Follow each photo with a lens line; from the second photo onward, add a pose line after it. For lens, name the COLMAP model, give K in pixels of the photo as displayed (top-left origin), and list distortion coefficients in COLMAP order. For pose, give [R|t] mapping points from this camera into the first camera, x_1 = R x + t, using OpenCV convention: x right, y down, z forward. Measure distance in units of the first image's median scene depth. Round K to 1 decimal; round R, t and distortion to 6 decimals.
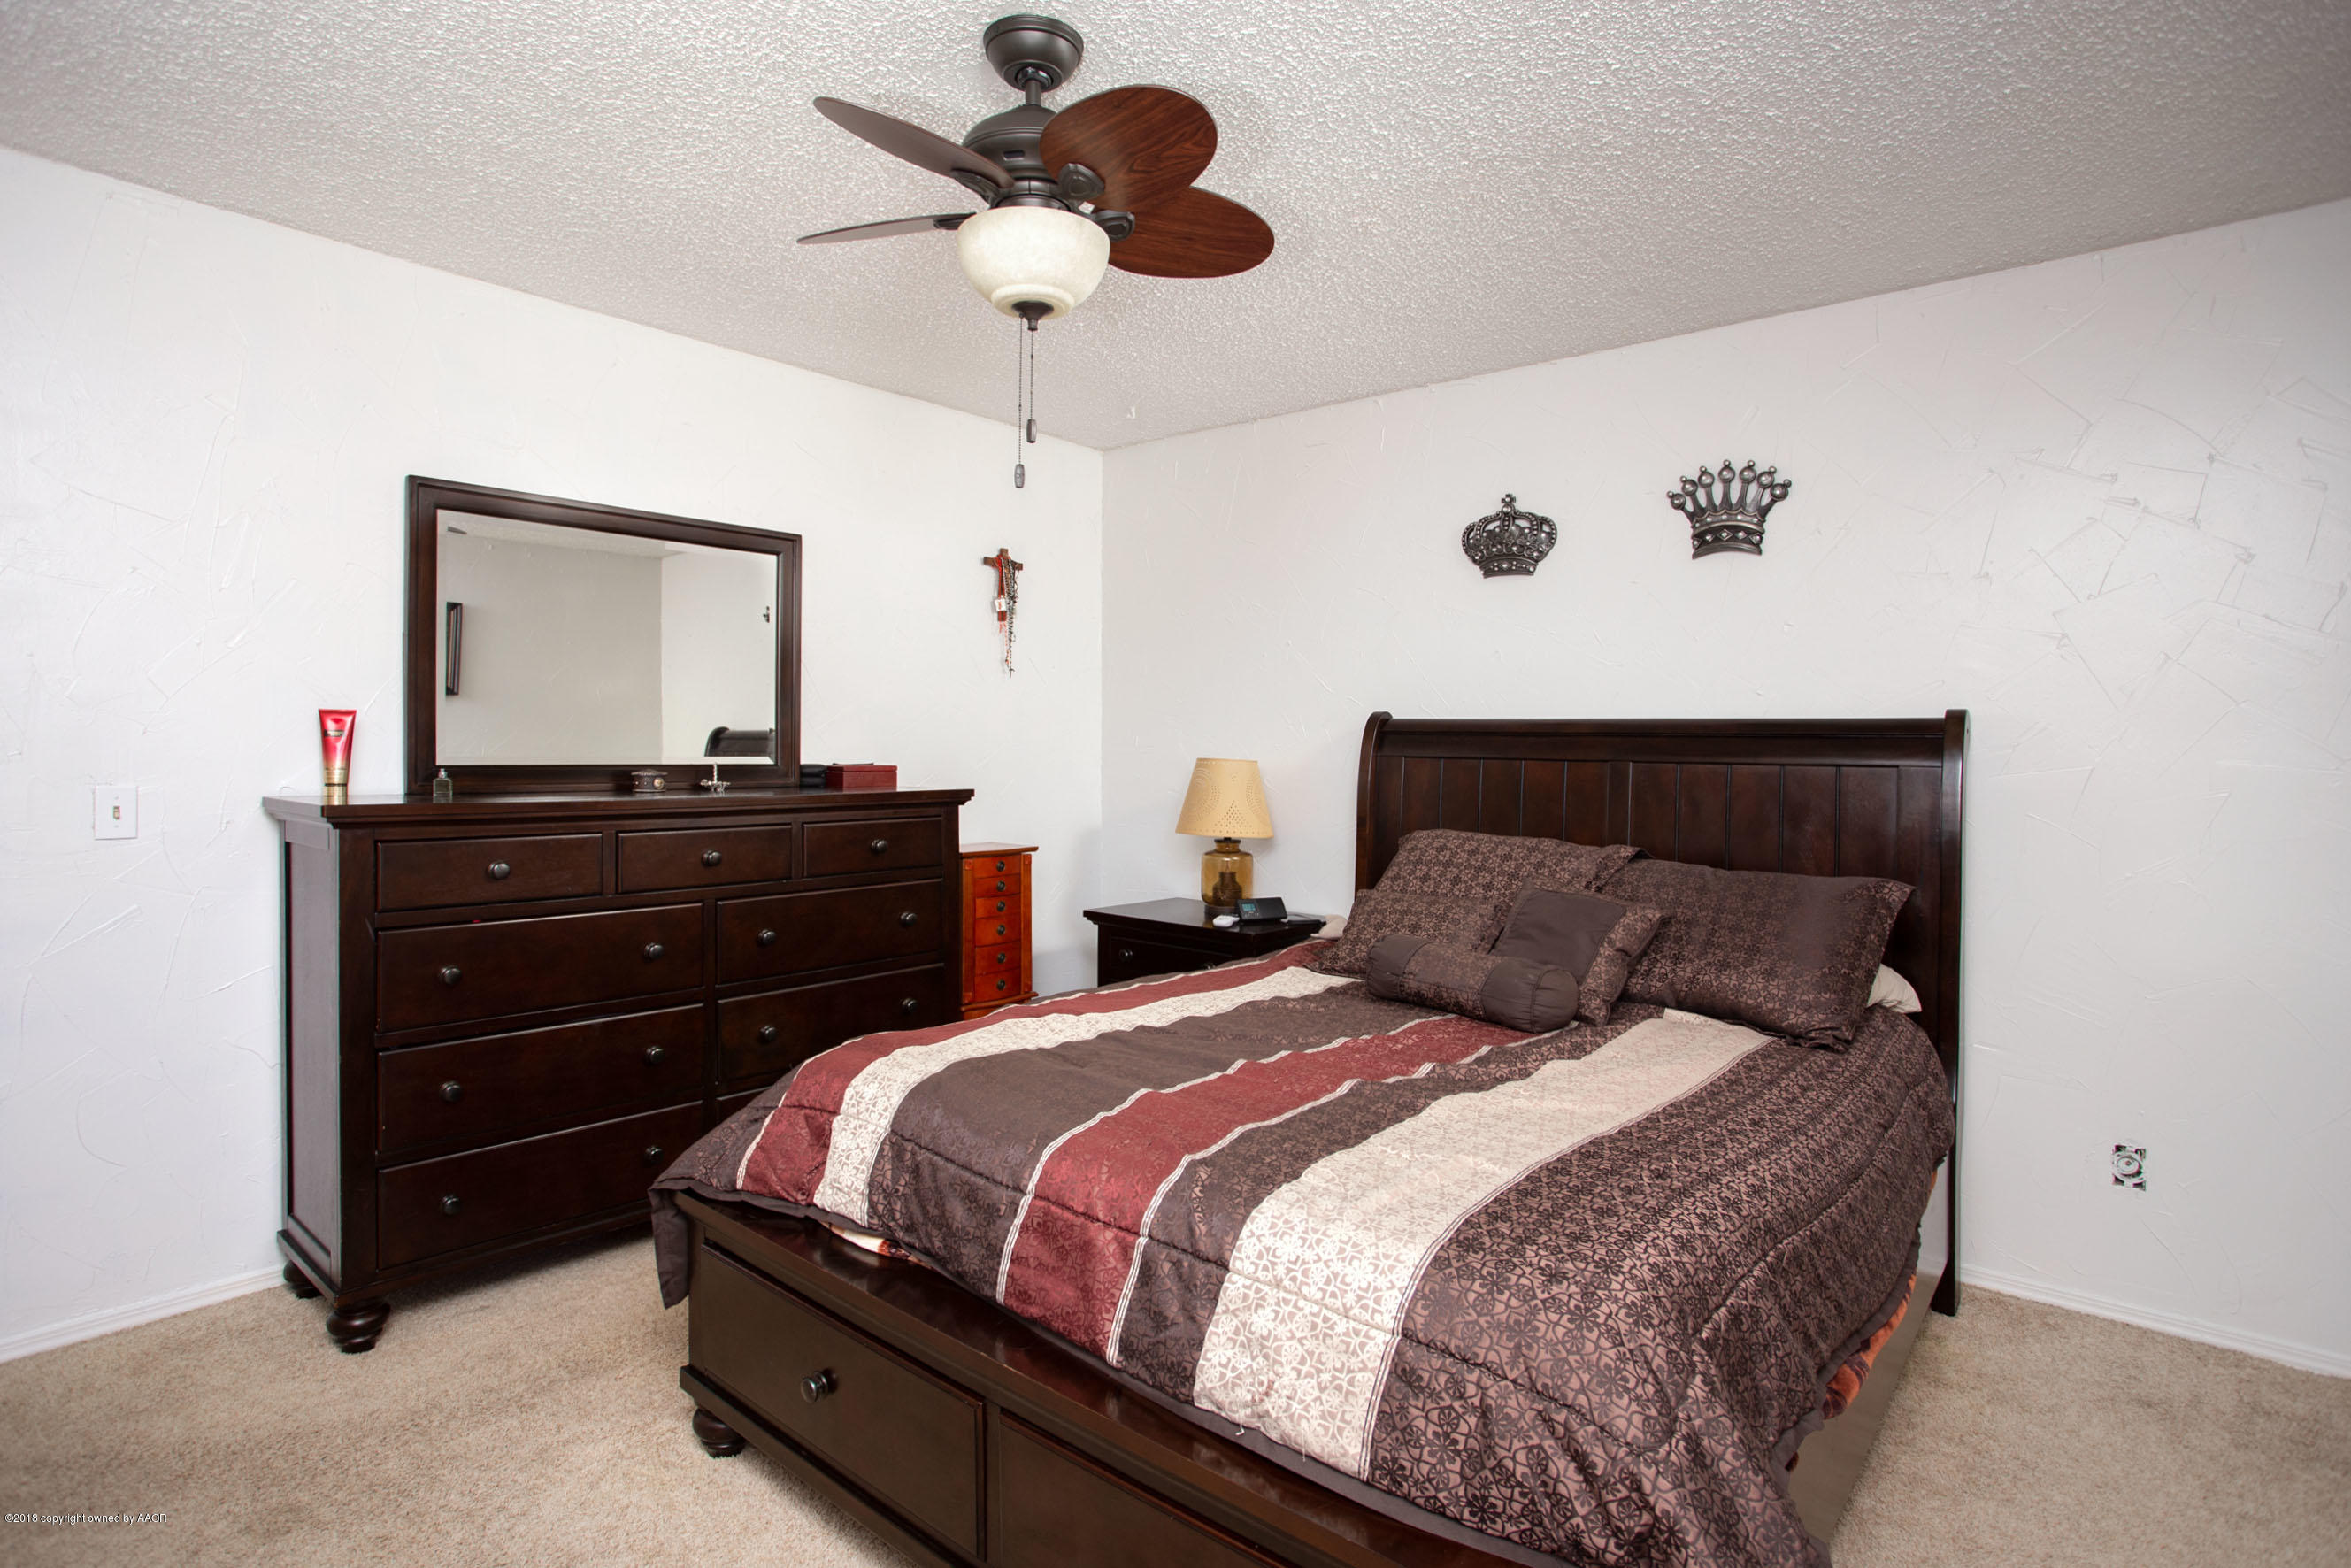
lens RADIAL K [[1189.0, 0, 1175.7], [0, 1189.0, 758.4], [0, 0, 1]] dist [-0.048476, 0.000953]
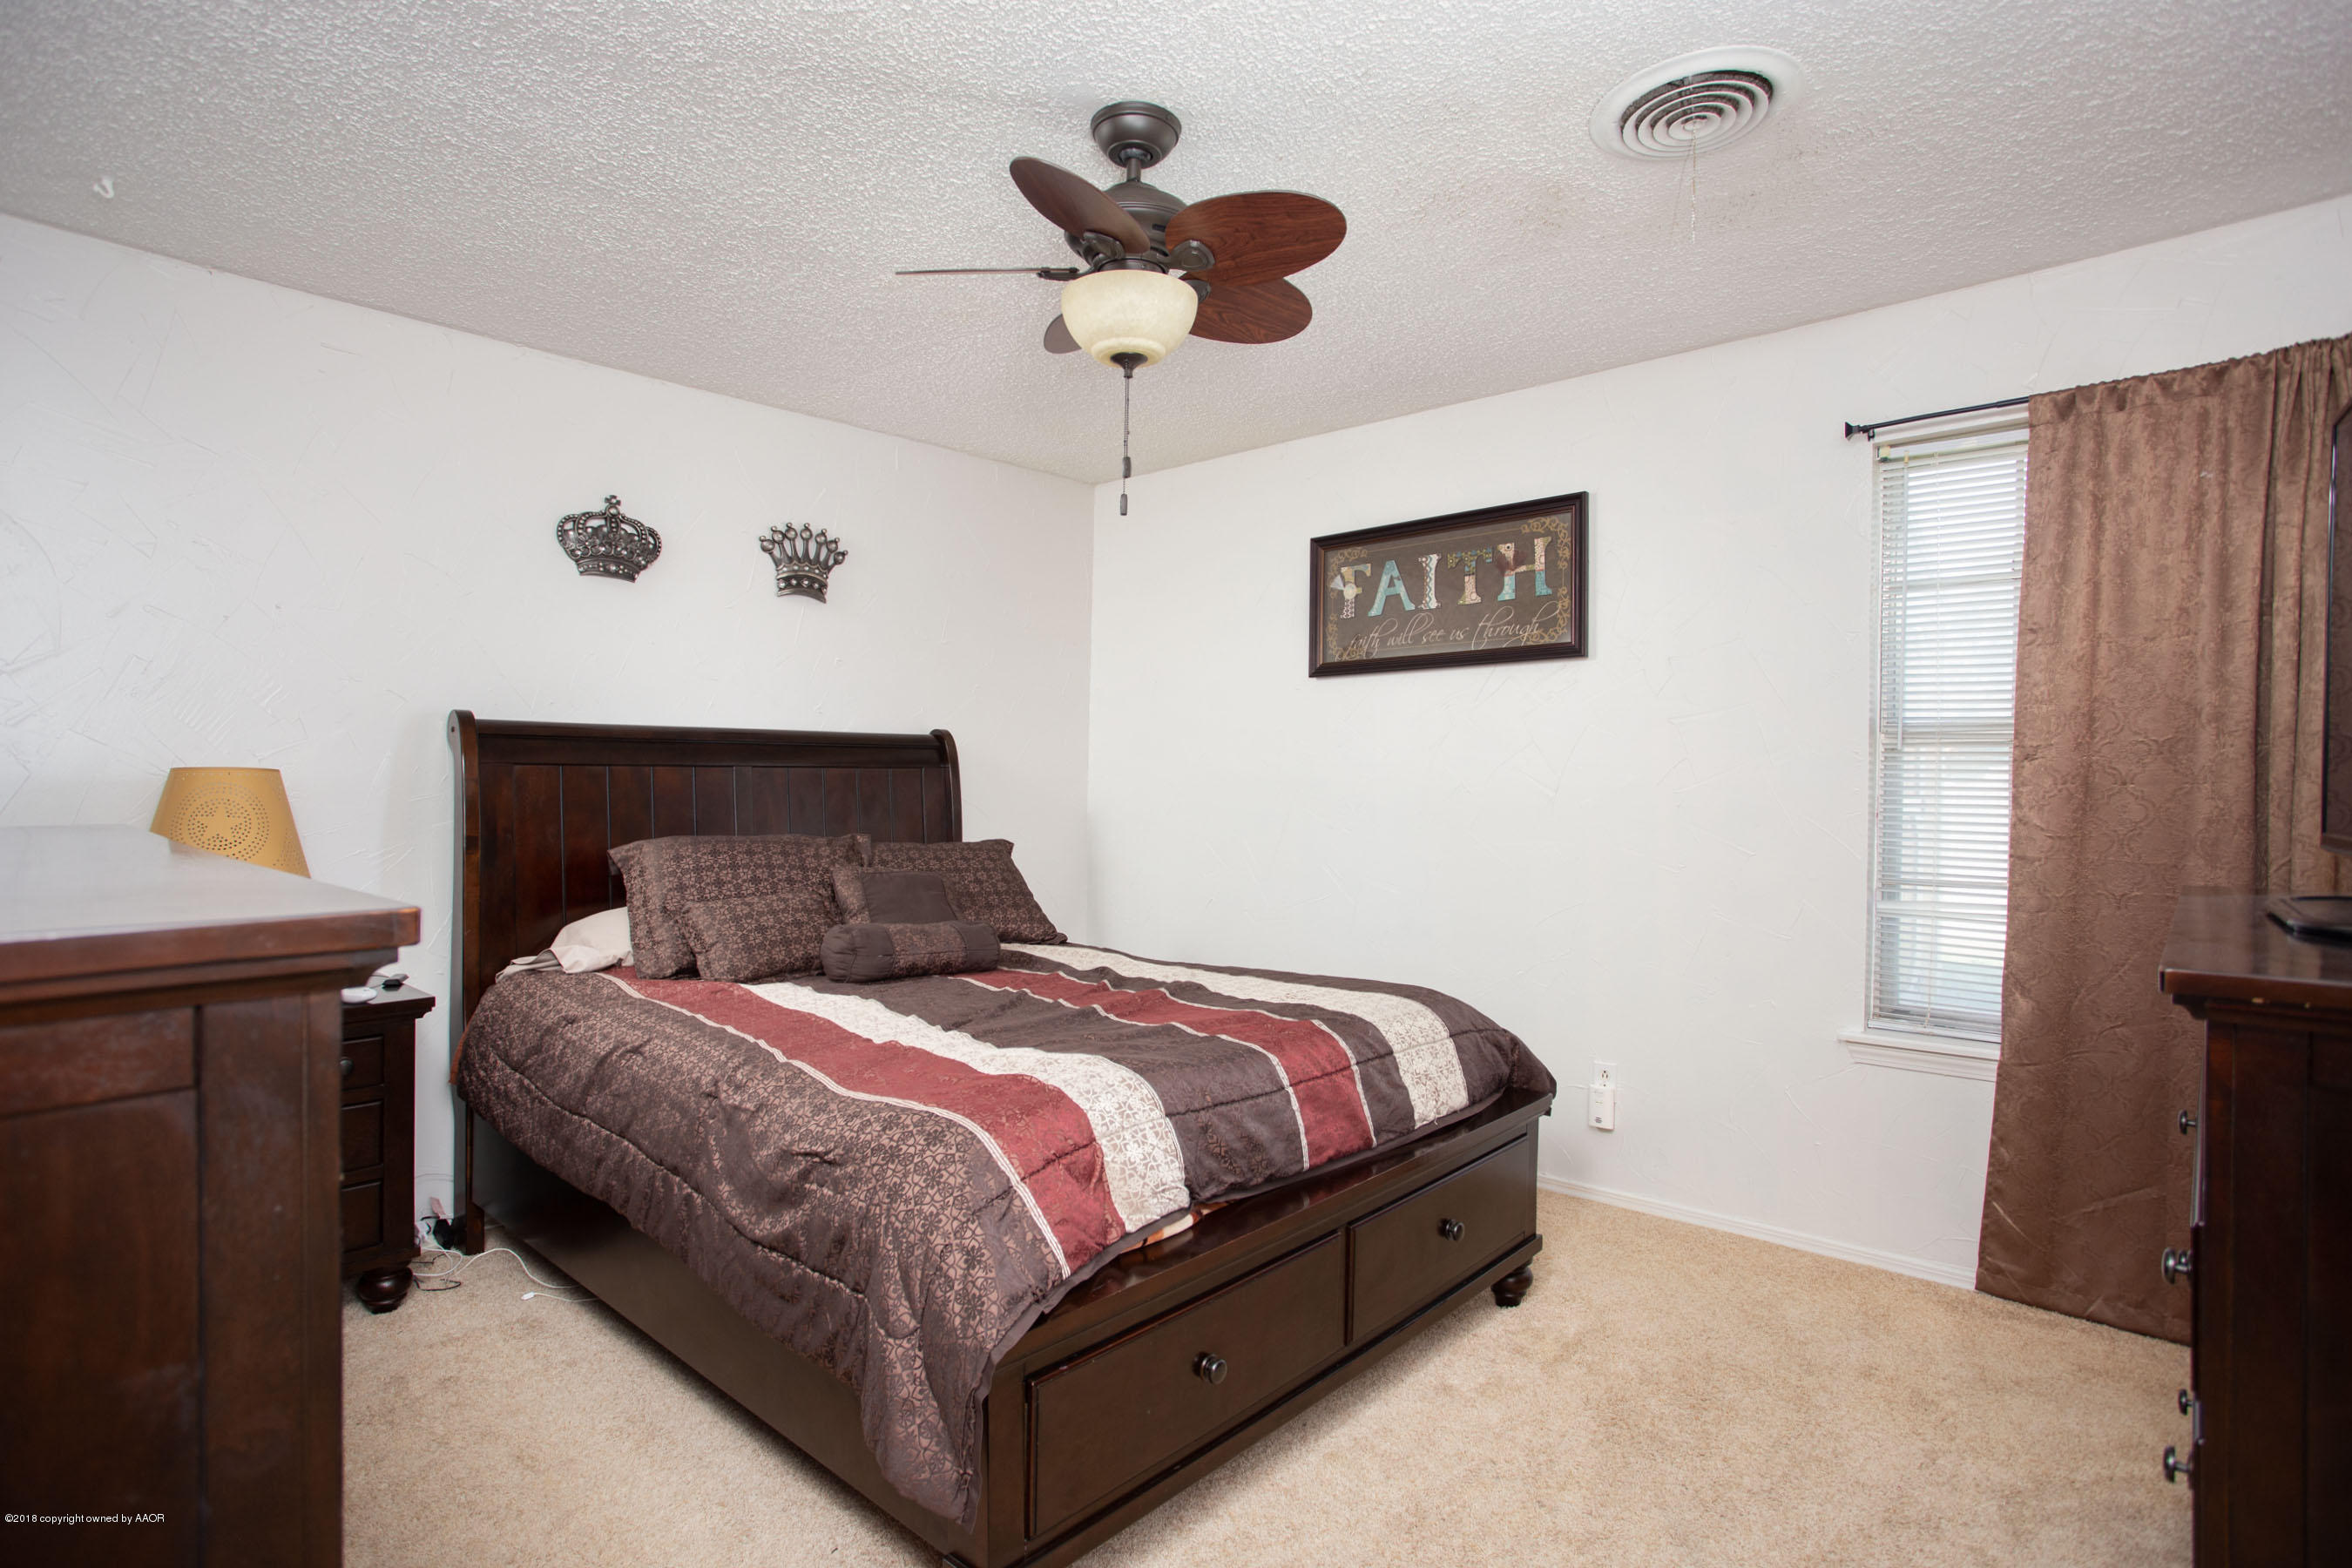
lens RADIAL K [[1189.5, 0, 1176.2], [0, 1189.5, 758.4], [0, 0, 1]] dist [-0.048476, 0.000953]
pose [[0.029936, 0.001161, 0.999551, -0.770517], [0.008888, 0.999959, -0.001428, 0.000600], [-0.999512, 0.008926, 0.029924, 0.572468]]
